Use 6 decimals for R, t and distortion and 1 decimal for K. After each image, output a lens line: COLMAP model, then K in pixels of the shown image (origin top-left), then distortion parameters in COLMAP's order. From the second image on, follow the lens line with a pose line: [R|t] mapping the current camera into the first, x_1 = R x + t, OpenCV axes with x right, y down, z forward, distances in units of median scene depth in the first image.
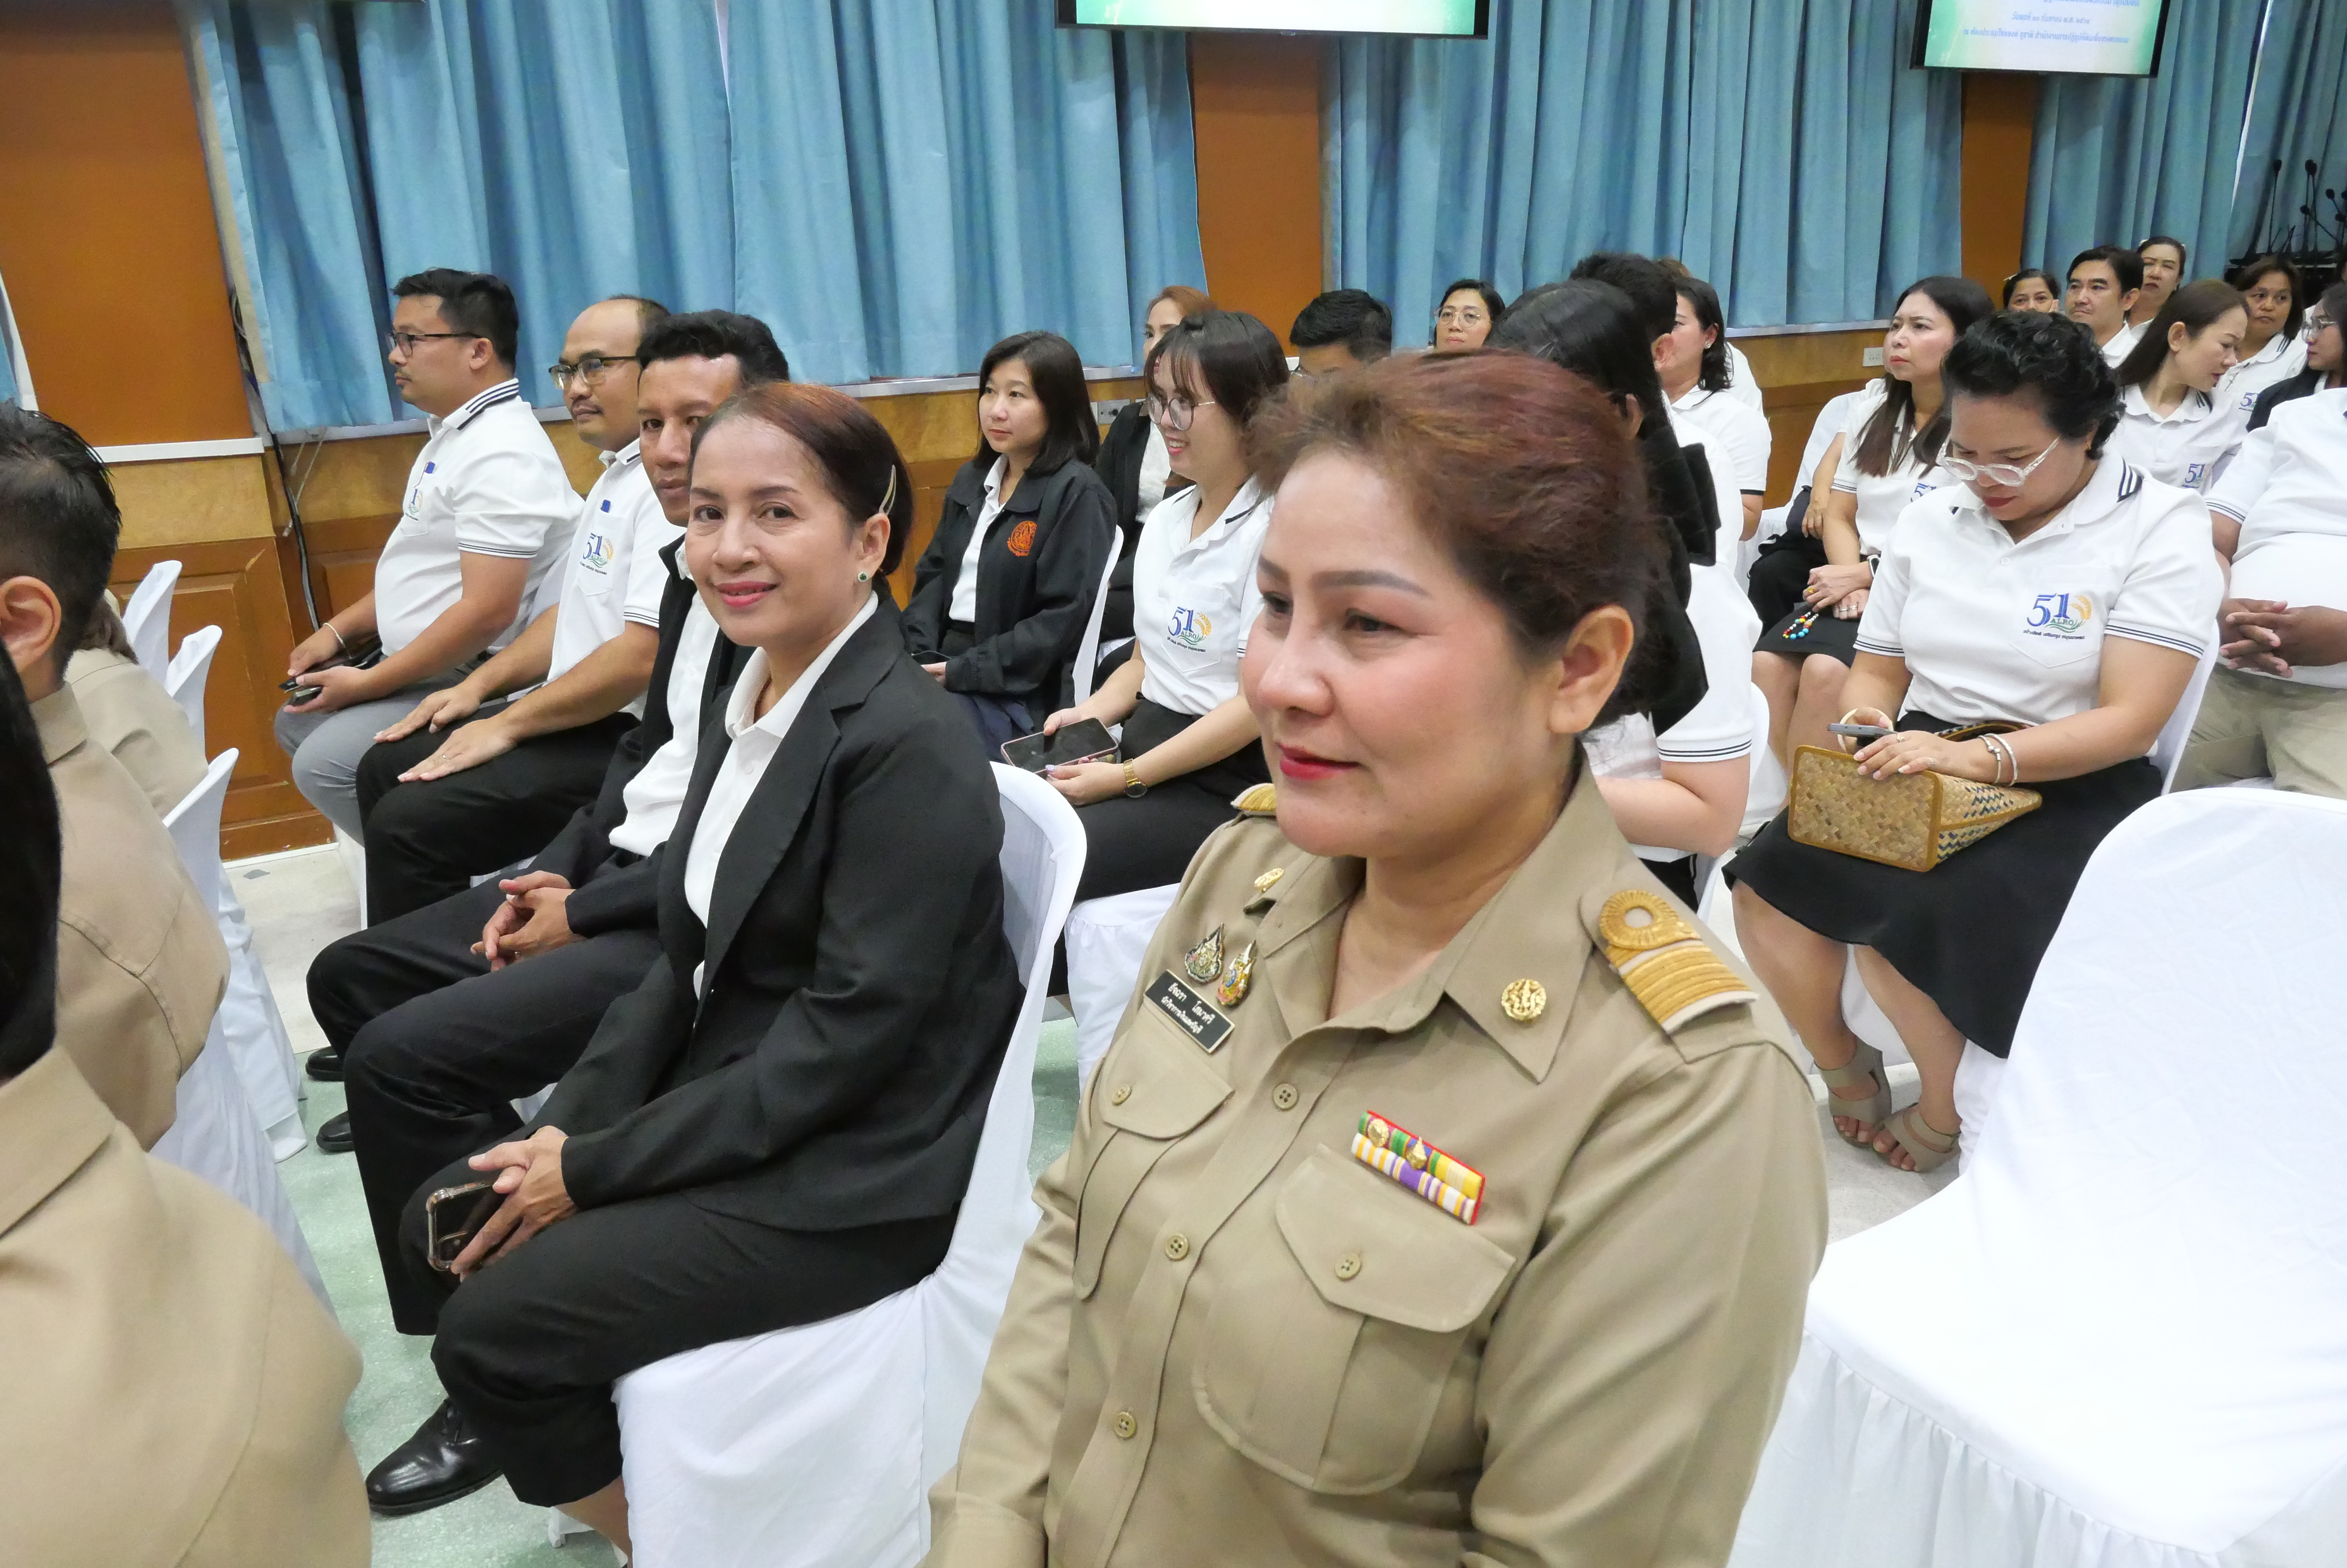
lens RADIAL K [[1710.1, 0, 1174.8], [0, 1710.1, 785.6], [0, 0, 1]] dist [-0.042205, 0.021156]
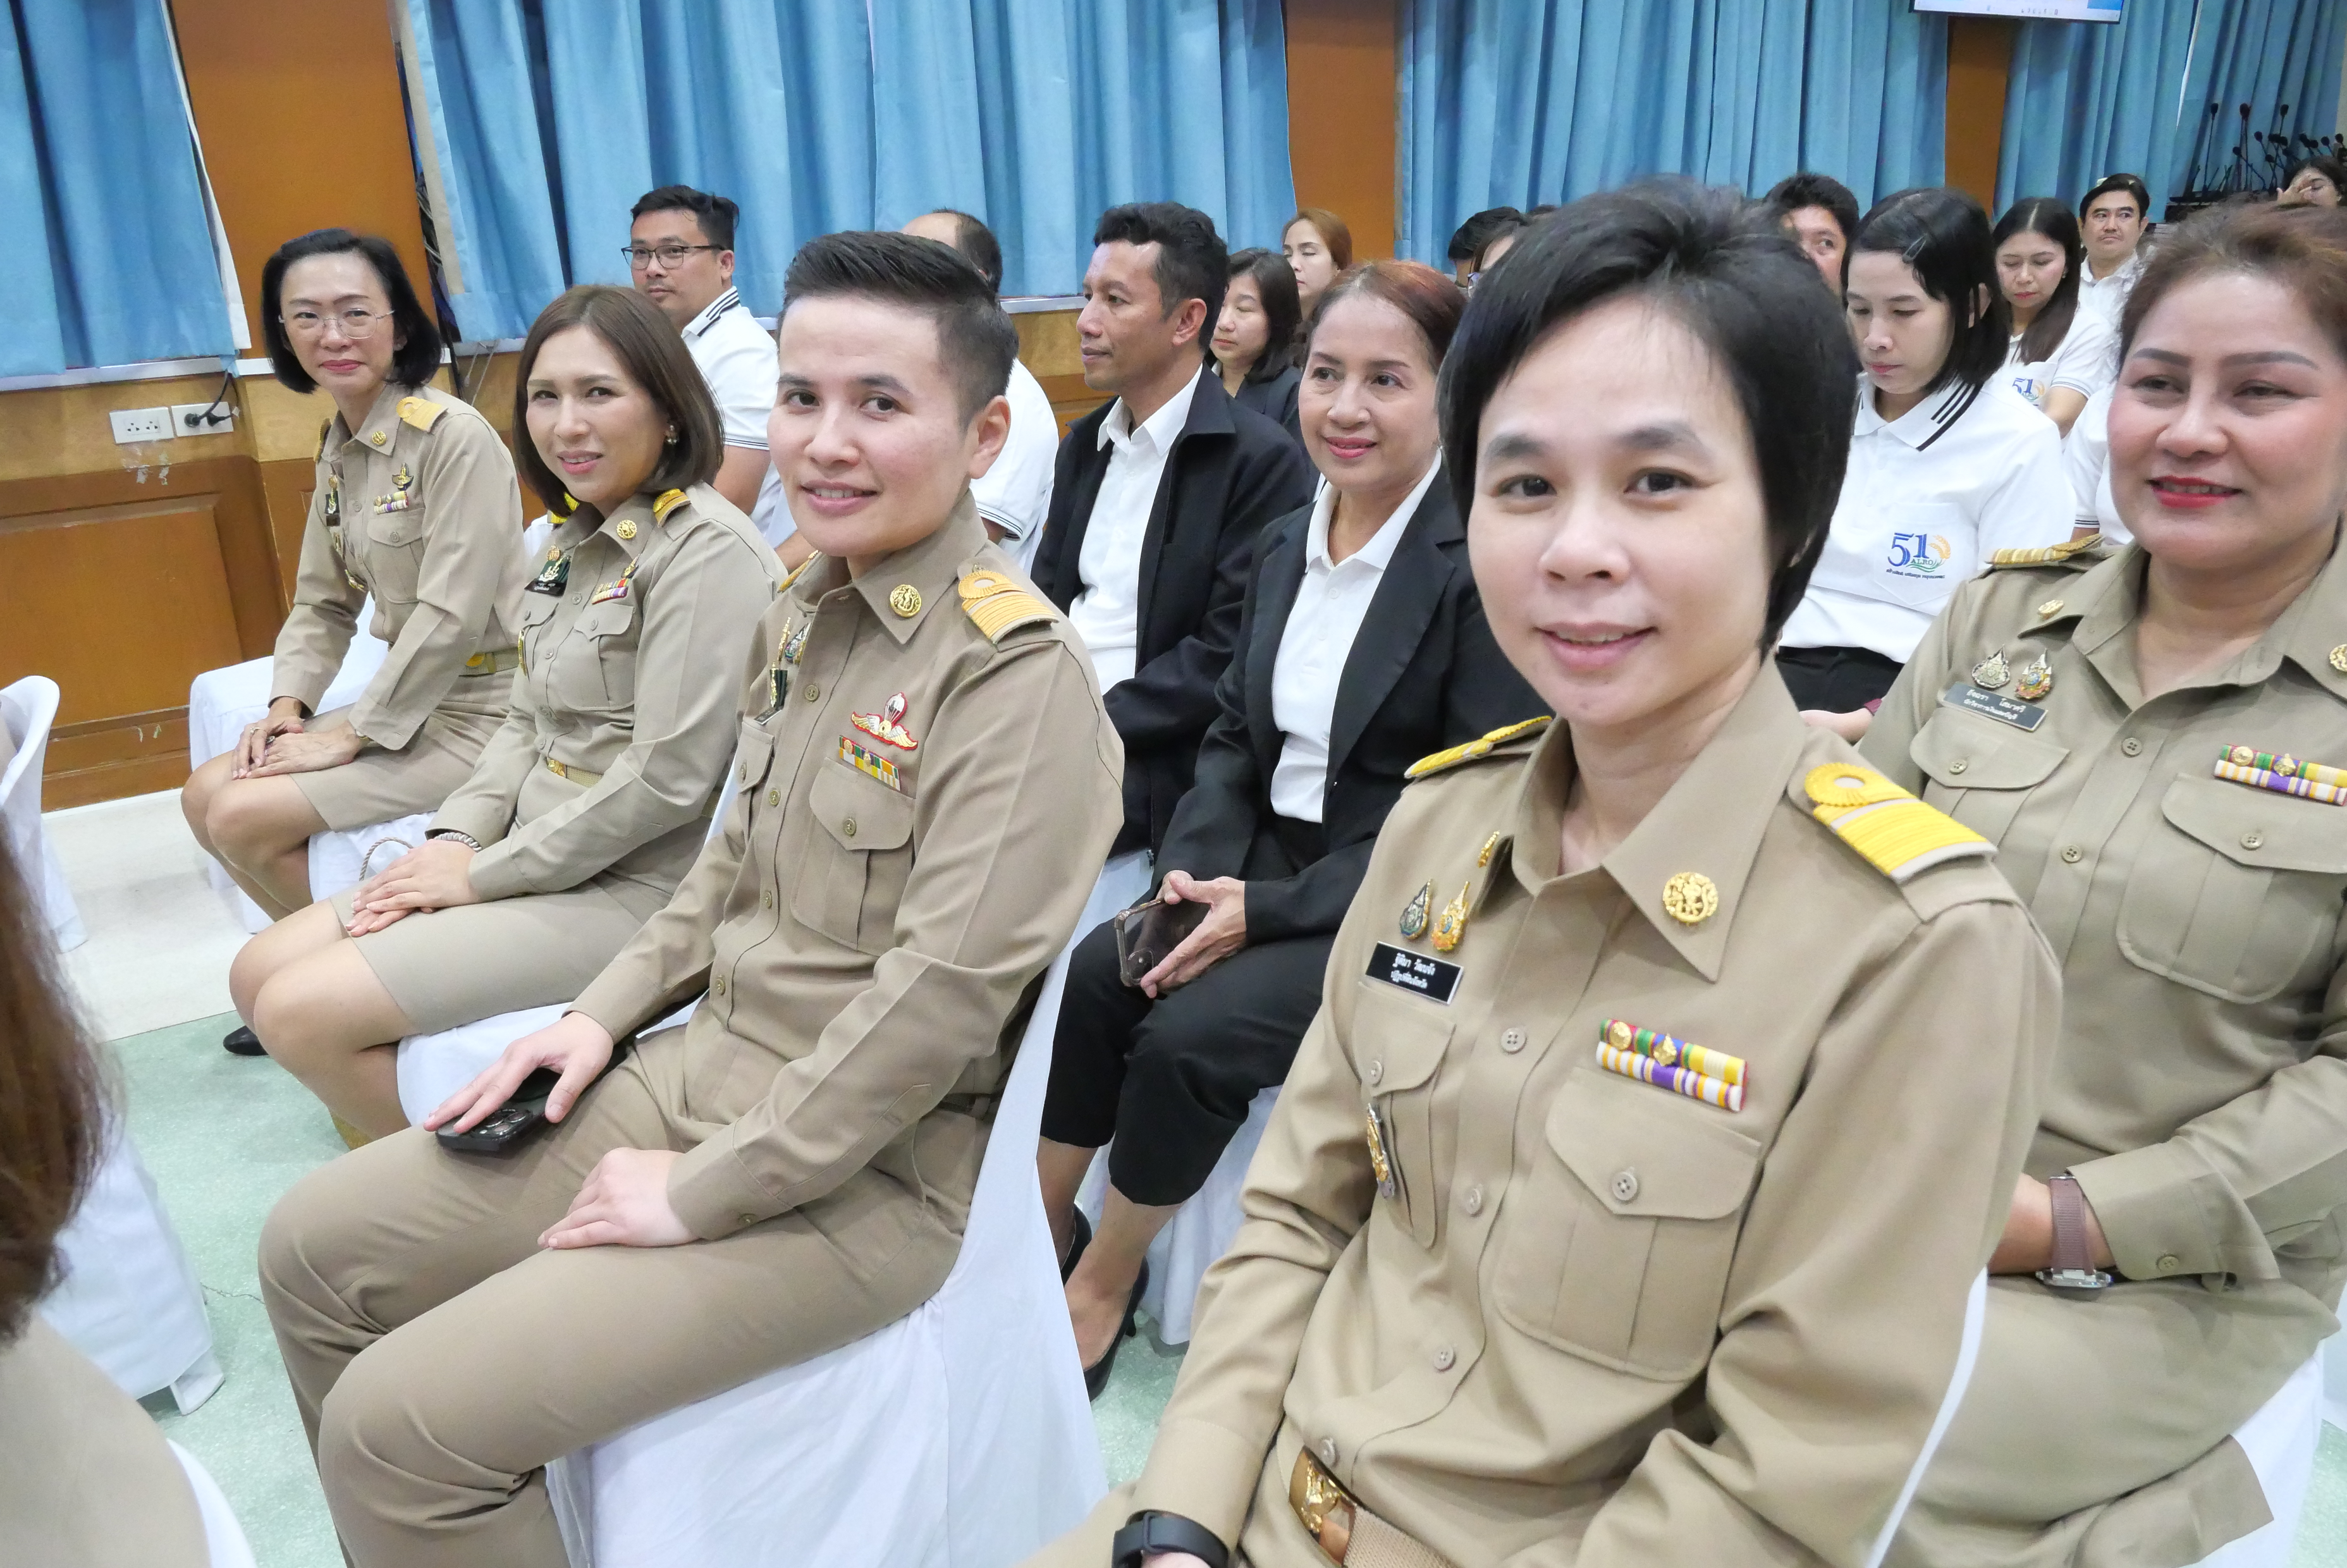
lens RADIAL K [[1710.1, 0, 1170.1], [0, 1710.1, 785.8], [0, 0, 1]] dist [-0.042205, 0.021156]
pose [[0.997321, -0.018419, 0.070799, -0.167932], [0.016197, 0.999362, 0.031822, 0.032687], [-0.071340, -0.030590, 0.996983, -0.064646]]
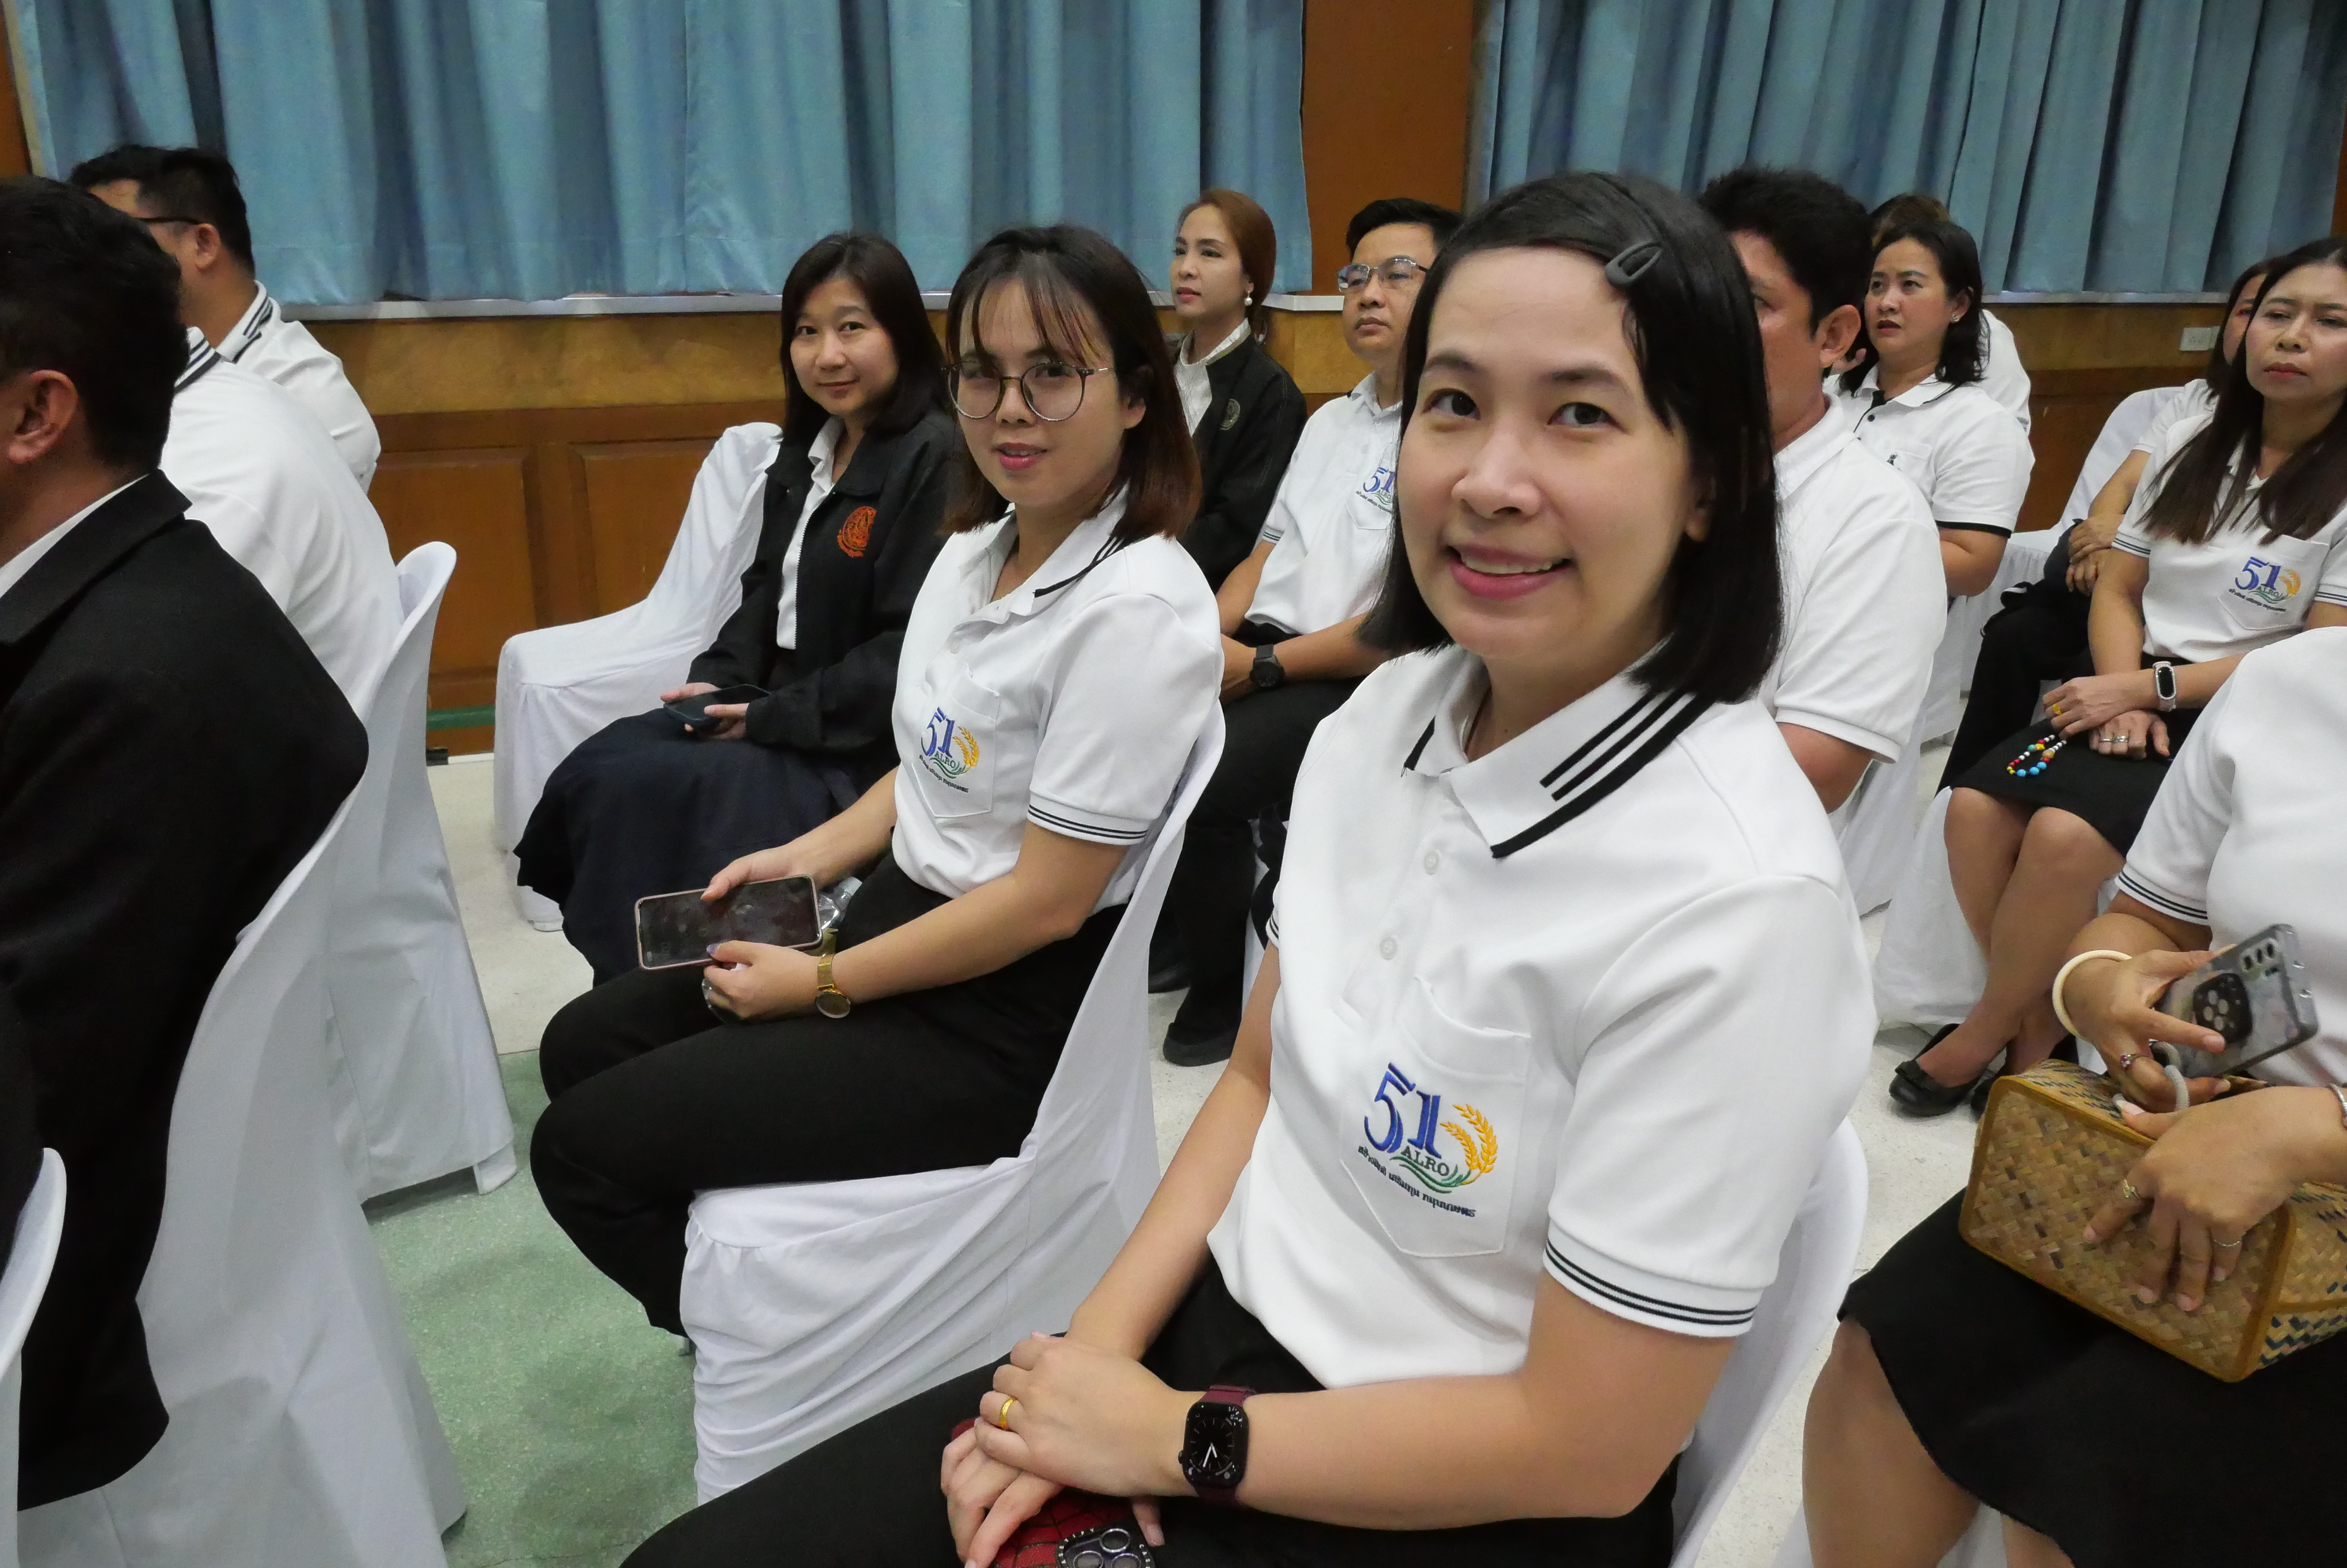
lens RADIAL K [[1710.1, 0, 1143.6], [0, 1710.1, 793.7], [0, 0, 1]] dist [-0.042205, 0.021156]
pose [[0.985503, 0.102922, -0.134871, 0.095258], [-0.095629, 0.993637, 0.059497, -0.071000], [0.140136, -0.045737, 0.989075, 0.244221]]
